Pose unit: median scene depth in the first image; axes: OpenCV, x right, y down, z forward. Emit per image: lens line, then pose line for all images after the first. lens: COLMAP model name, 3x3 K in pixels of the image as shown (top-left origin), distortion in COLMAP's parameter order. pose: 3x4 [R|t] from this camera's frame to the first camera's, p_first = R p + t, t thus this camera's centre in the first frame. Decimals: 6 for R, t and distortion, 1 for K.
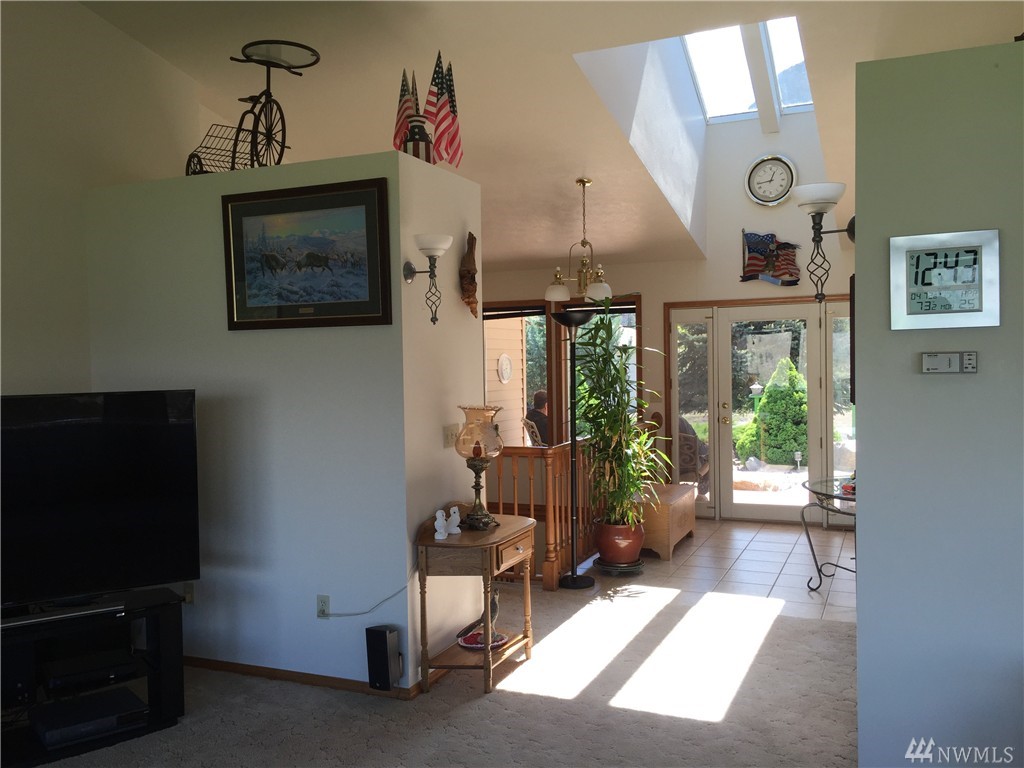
lens RADIAL K [[880.6, 0, 515.4], [0, 880.6, 387.9], [0, 0, 1]] dist [0.089398, -0.122184]
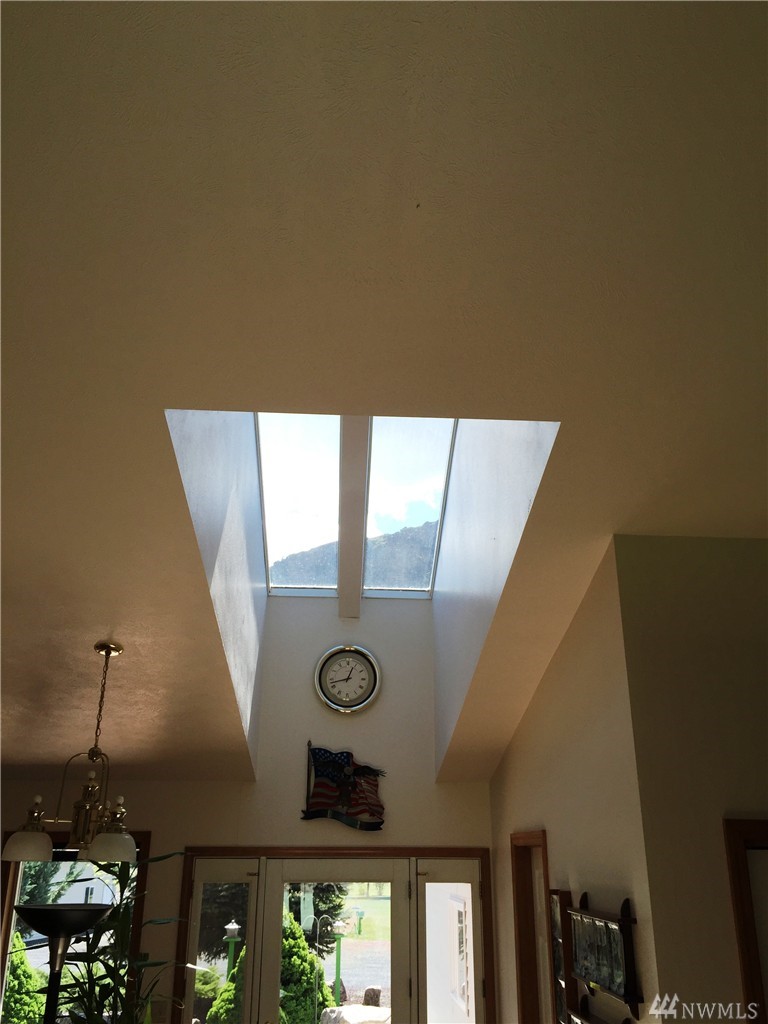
lens RADIAL K [[880.6, 0, 392.1], [0, 880.6, 513.3], [0, 0, 1]] dist [0.089398, -0.122184]
pose [[0.892248, 0.186494, 0.411234, -0.012537], [-0.010149, 0.918778, -0.394644, -0.067182], [-0.451432, 0.347947, 0.821671, 0.320861]]
